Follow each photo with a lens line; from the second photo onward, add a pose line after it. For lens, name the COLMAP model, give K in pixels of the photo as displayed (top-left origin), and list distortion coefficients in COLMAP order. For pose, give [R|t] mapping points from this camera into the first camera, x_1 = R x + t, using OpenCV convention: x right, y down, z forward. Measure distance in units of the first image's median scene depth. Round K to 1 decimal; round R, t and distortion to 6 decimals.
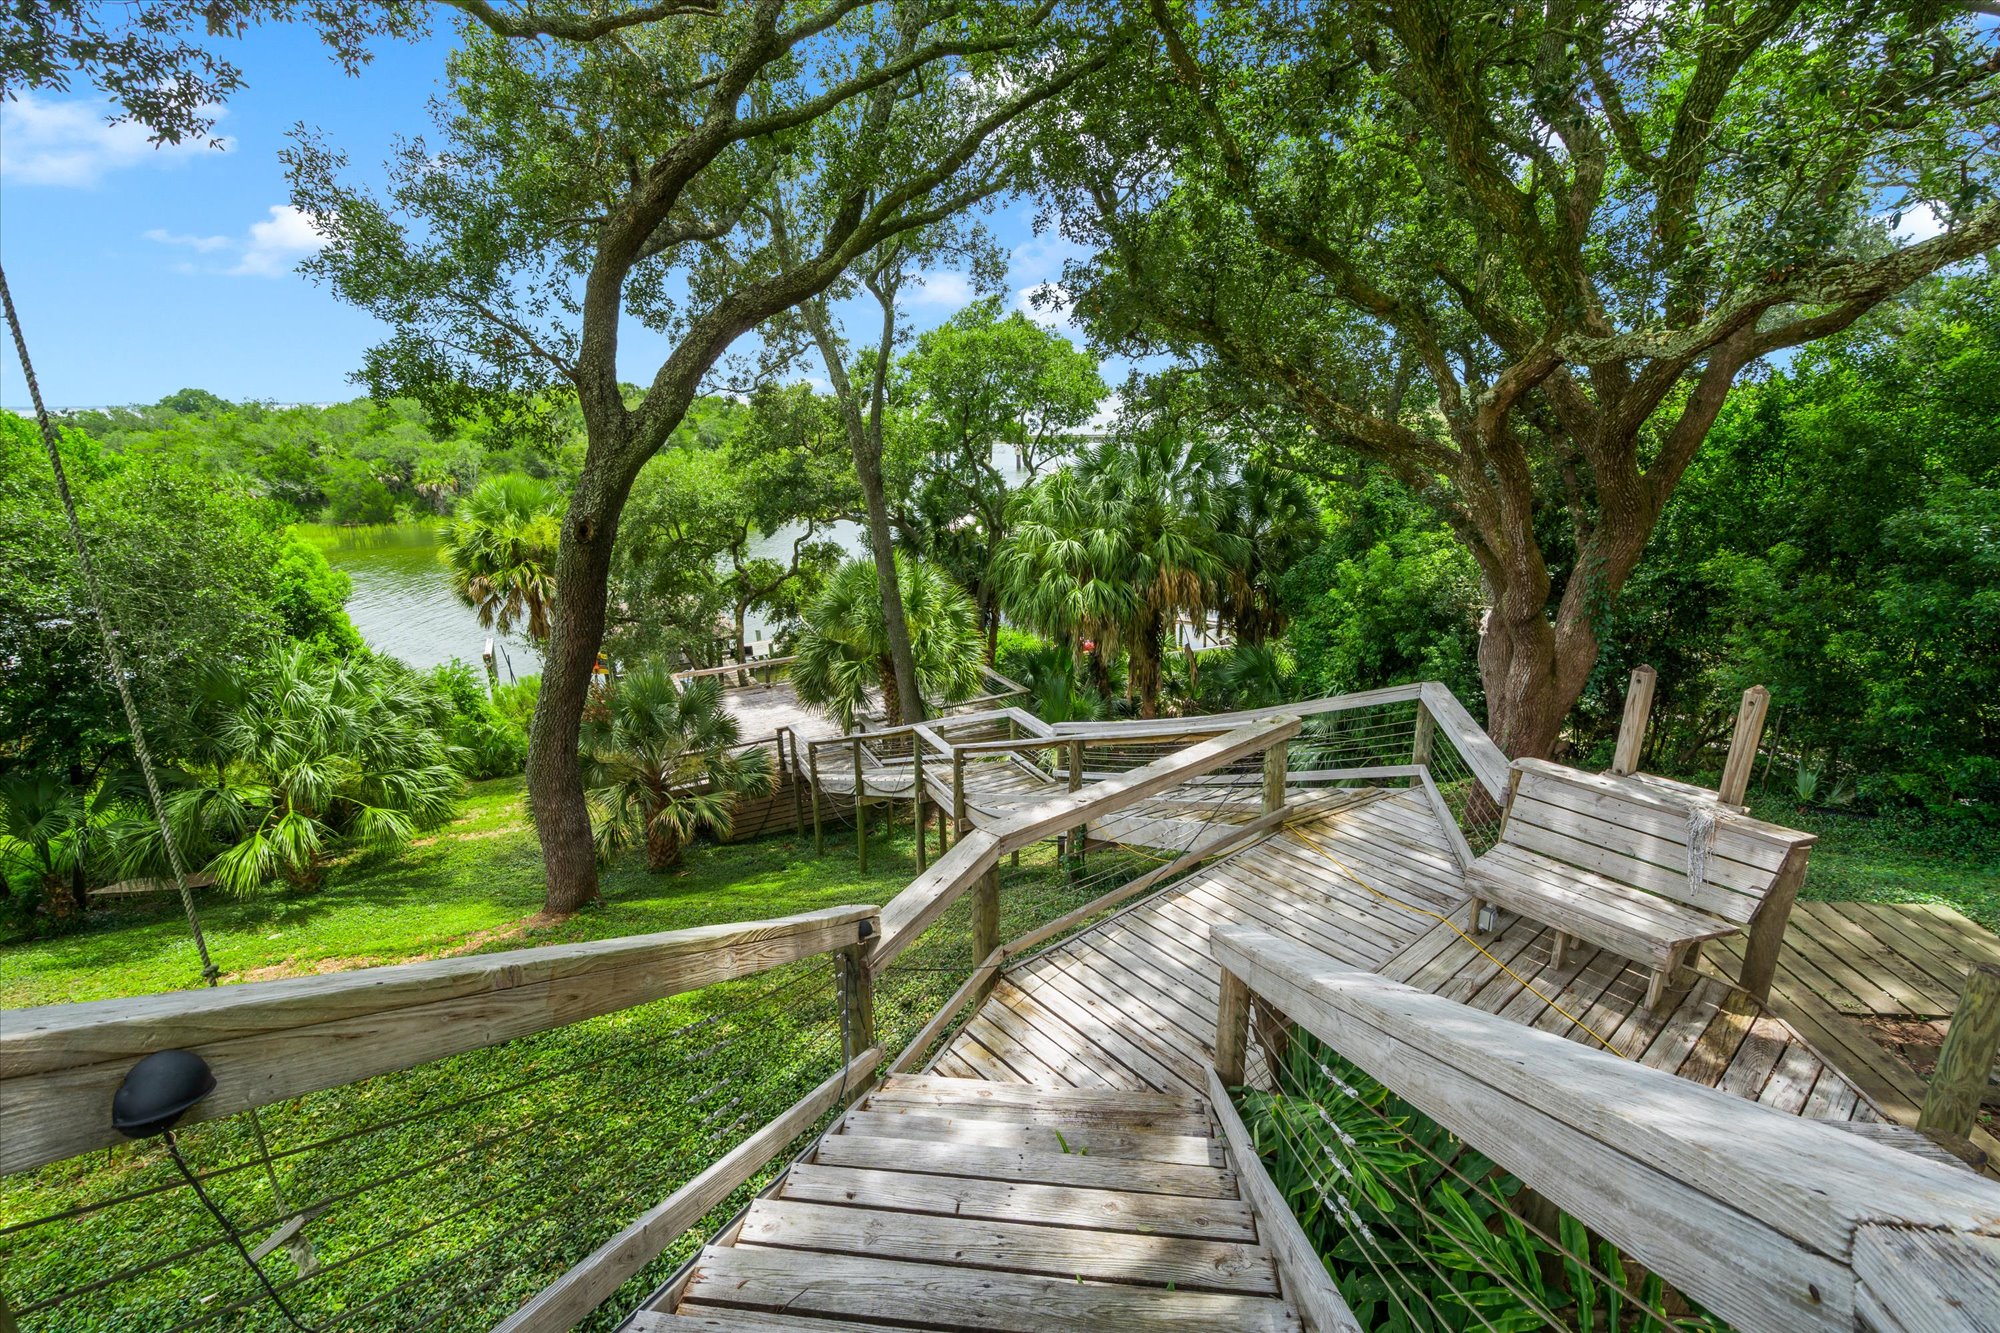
lens RADIAL K [[897.7, 0, 989.2], [0, 897.7, 666.1], [0, 0, 1]] dist [-0.007970, 0.000609]
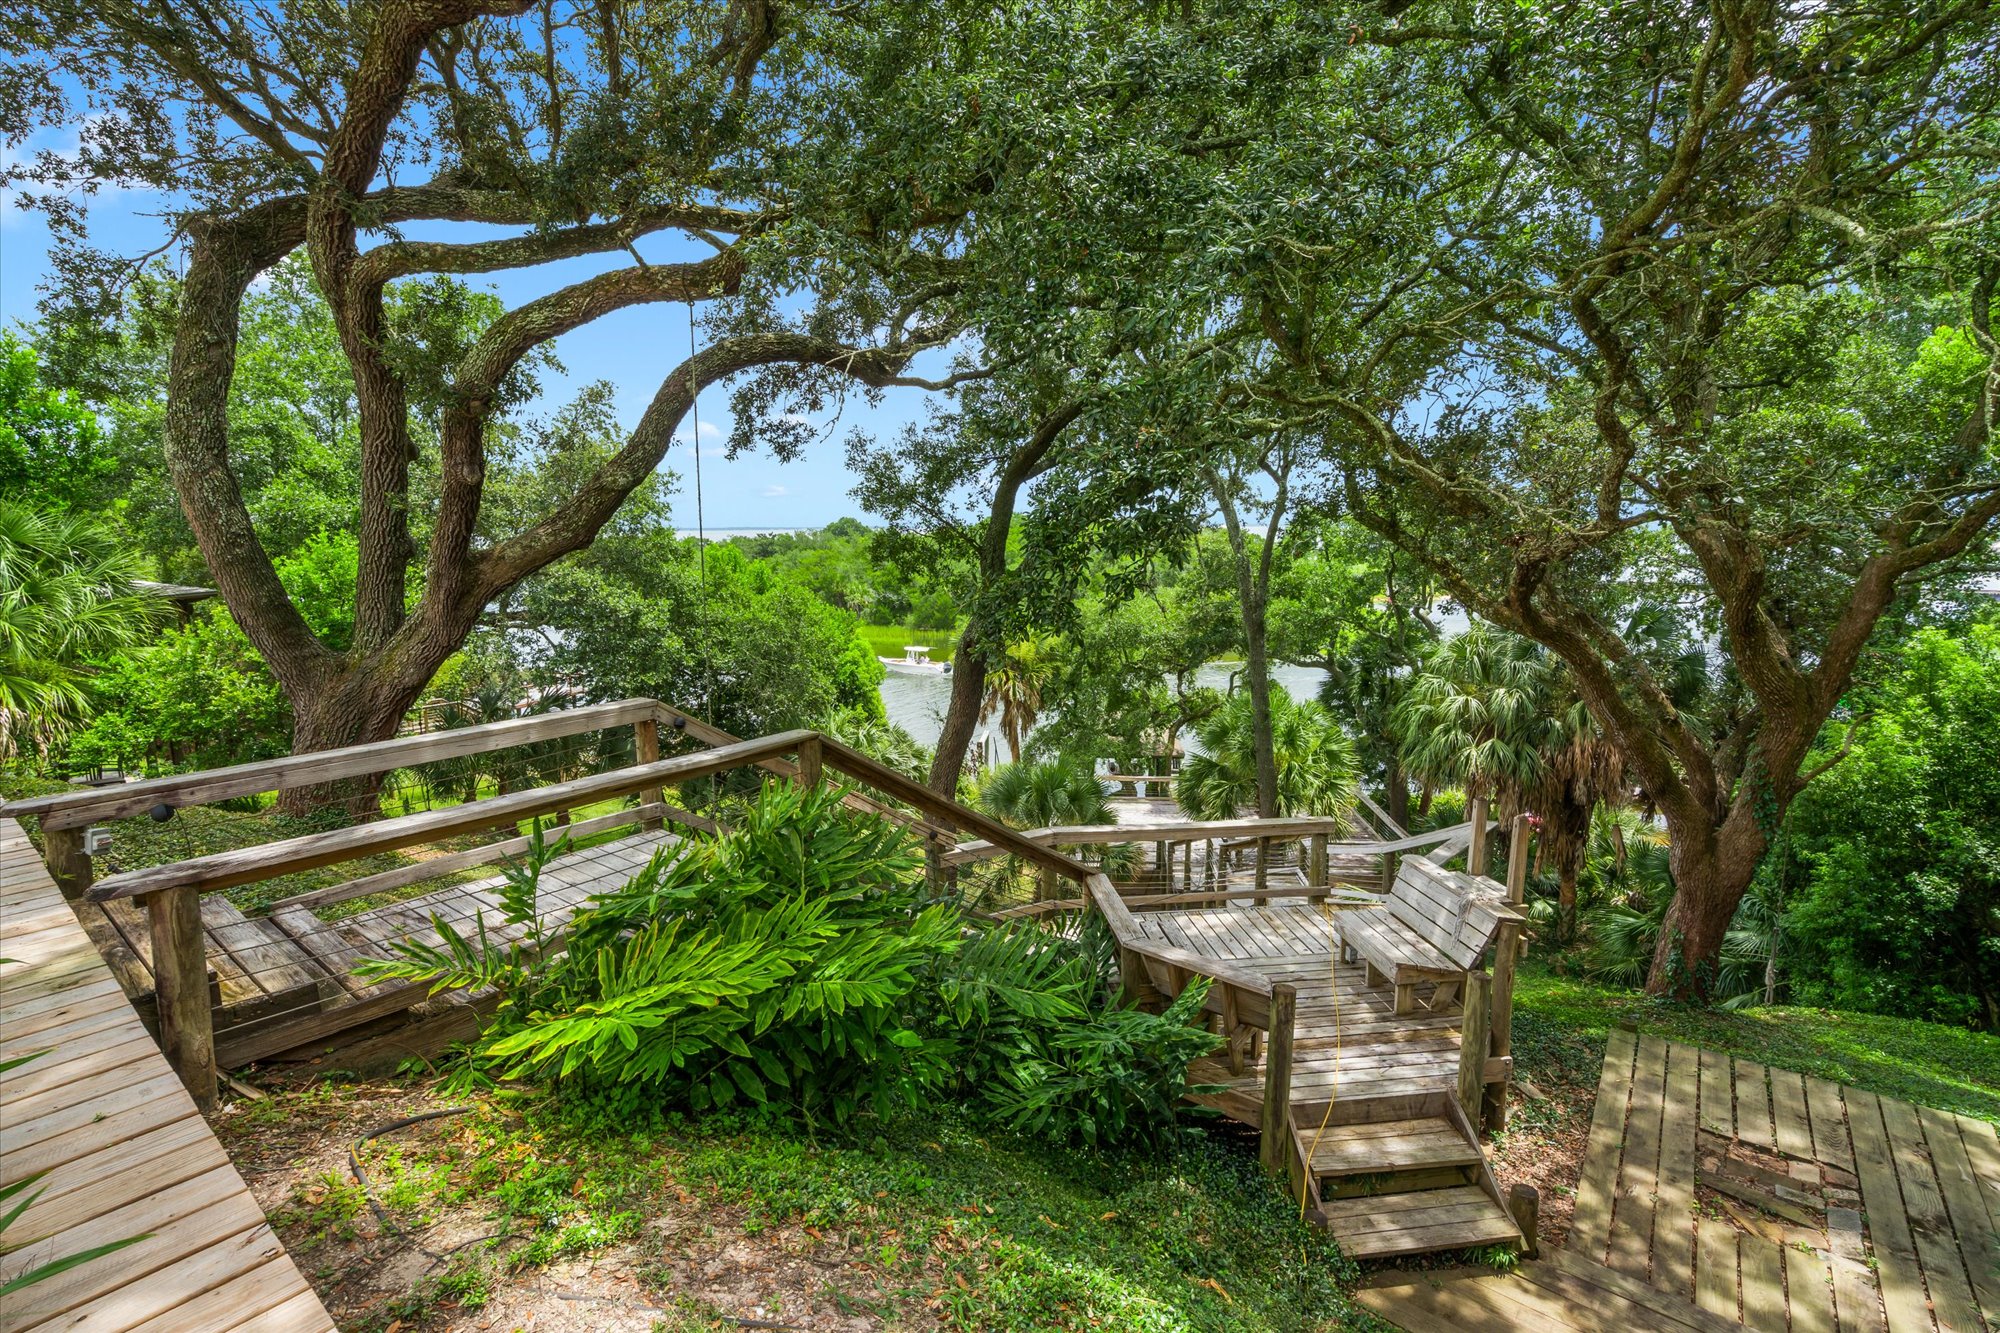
lens RADIAL K [[967.1, 0, 1000.0], [0, 967.1, 666.5], [0, 0, 1]] dist [-0.001703, 0.000092]
pose [[0.848762, 0.087890, -0.521419, 0.229390], [-0.162973, 0.981566, -0.099835, 0.020312], [0.503033, 0.169714, 0.847440, -0.190856]]
